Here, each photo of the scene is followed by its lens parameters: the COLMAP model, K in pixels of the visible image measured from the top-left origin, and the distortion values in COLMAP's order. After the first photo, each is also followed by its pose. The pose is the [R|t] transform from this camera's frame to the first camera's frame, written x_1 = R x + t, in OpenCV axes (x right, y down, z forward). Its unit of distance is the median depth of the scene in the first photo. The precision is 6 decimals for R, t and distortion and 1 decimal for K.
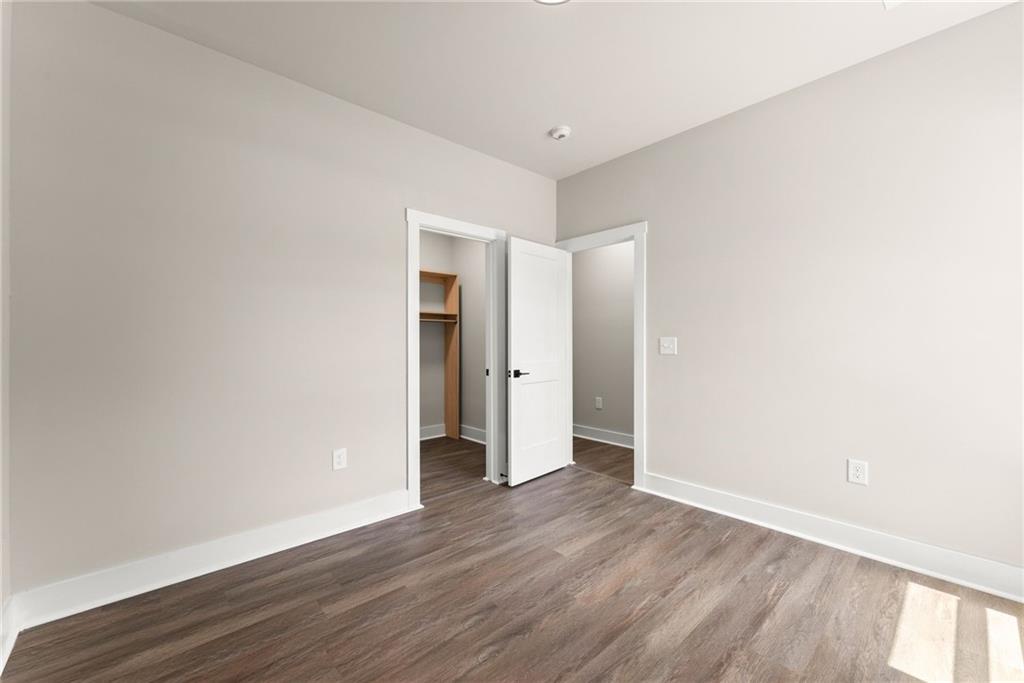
lens RADIAL K [[413.2, 0, 511.6], [0, 413.2, 337.8], [0, 0, 1]] dist [-0.000234, 0.000212]
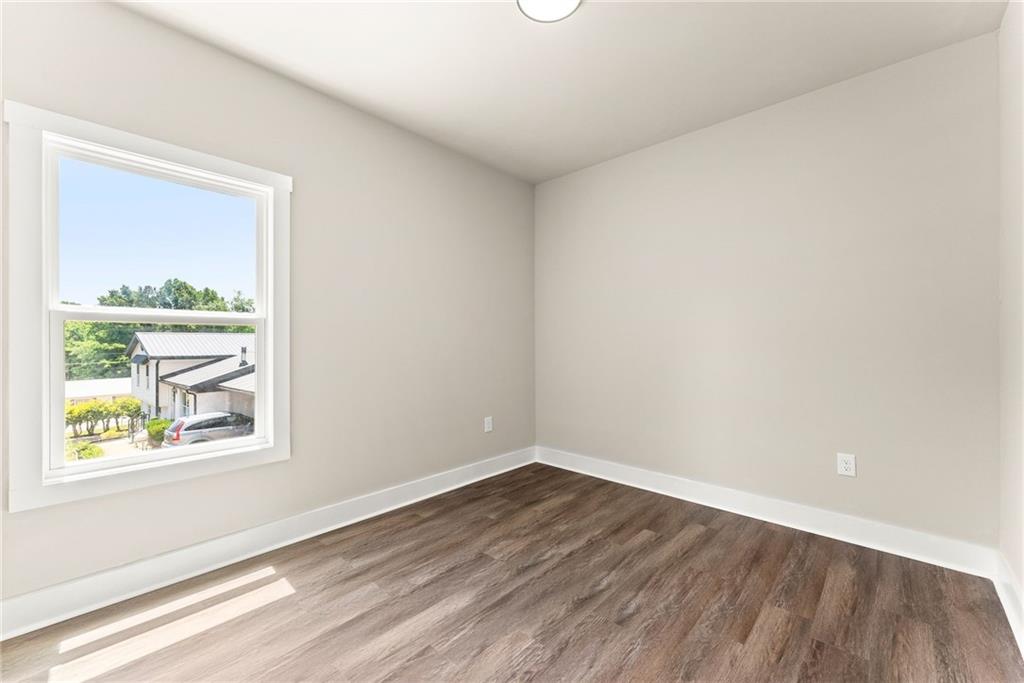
lens RADIAL K [[413.2, 0, 511.6], [0, 413.2, 337.8], [0, 0, 1]] dist [-0.000234, 0.000212]
pose [[-0.996146, 0.005277, -0.087555, 0.292603], [0.006599, 0.999868, -0.014816, 0.014250], [0.087465, -0.015336, -0.996050, 2.013681]]
